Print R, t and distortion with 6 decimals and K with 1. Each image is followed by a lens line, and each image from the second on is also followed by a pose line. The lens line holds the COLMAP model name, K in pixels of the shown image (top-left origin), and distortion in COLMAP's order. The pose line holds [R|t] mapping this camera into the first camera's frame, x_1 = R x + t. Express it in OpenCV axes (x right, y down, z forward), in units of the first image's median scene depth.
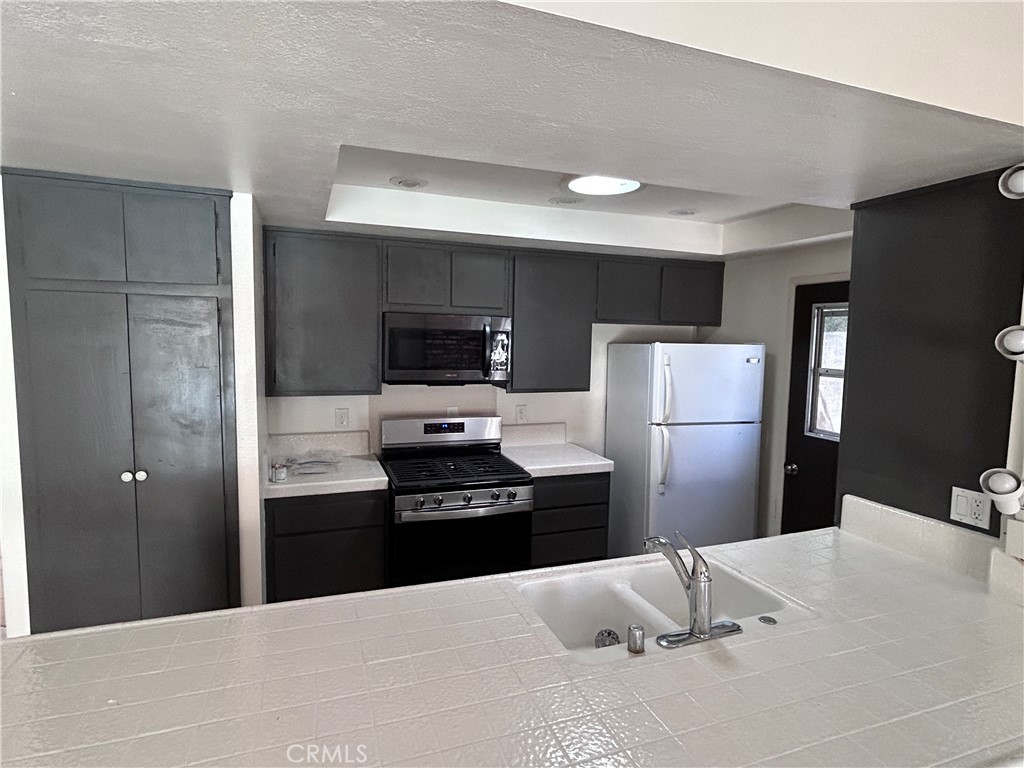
lens RADIAL K [[554.9, 0, 512.0], [0, 554.9, 384.0], [0, 0, 1]] dist [-0.000373, -0.000403]
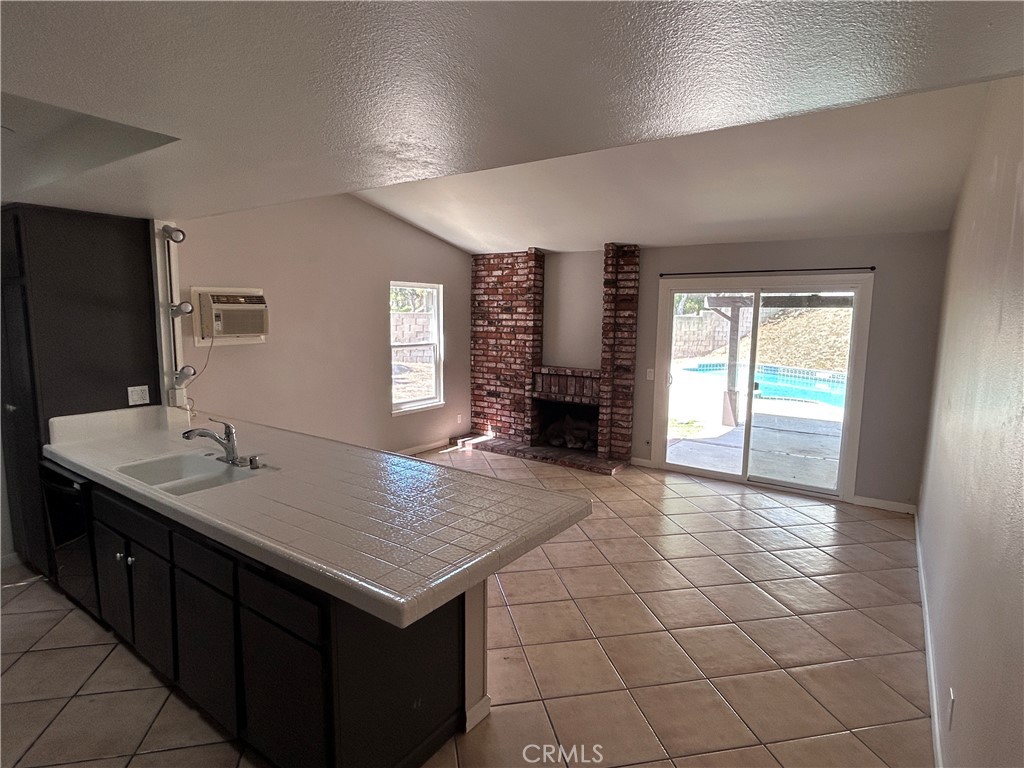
lens RADIAL K [[554.9, 0, 512.0], [0, 554.9, 384.0], [0, 0, 1]] dist [-0.000373, -0.000403]
pose [[-0.563358, -0.131068, 0.815751, -0.798729], [0.053372, 0.979502, 0.194236, -0.063729], [-0.824487, 0.152962, -0.544815, 0.547514]]
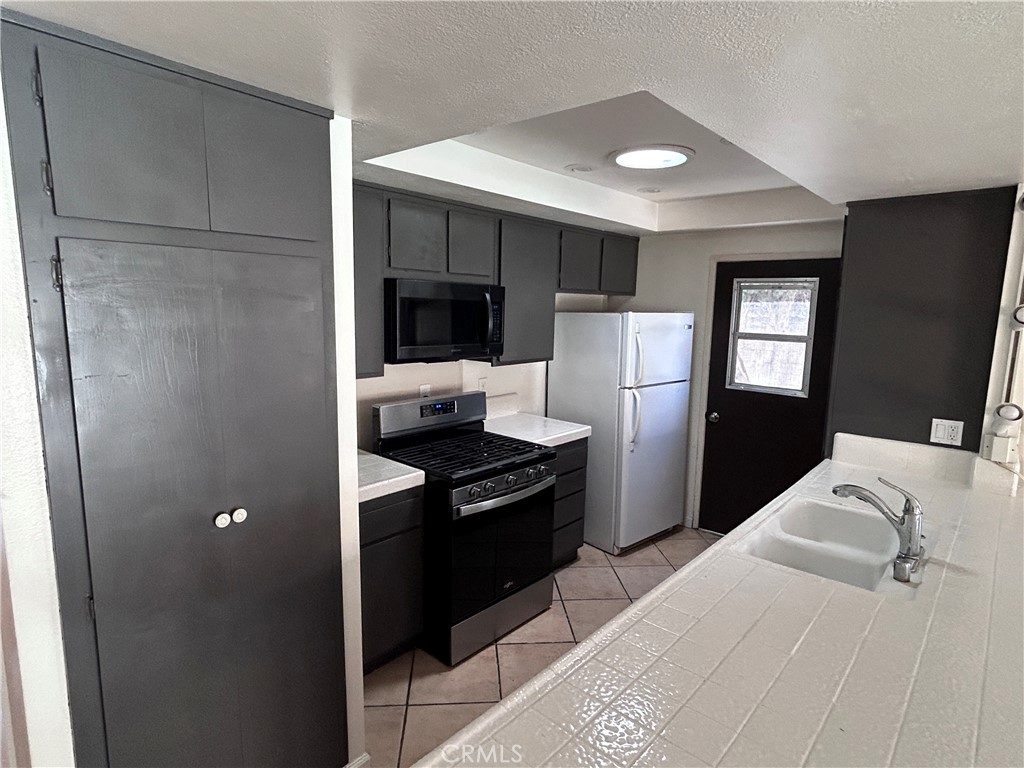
lens RADIAL K [[554.9, 0, 512.0], [0, 554.9, 384.0], [0, 0, 1]] dist [-0.000373, -0.000403]
pose [[0.884963, -0.067531, 0.460738, -0.442799], [0.036772, 0.996473, 0.075424, -0.025475], [-0.464207, -0.049805, 0.884326, 0.153493]]
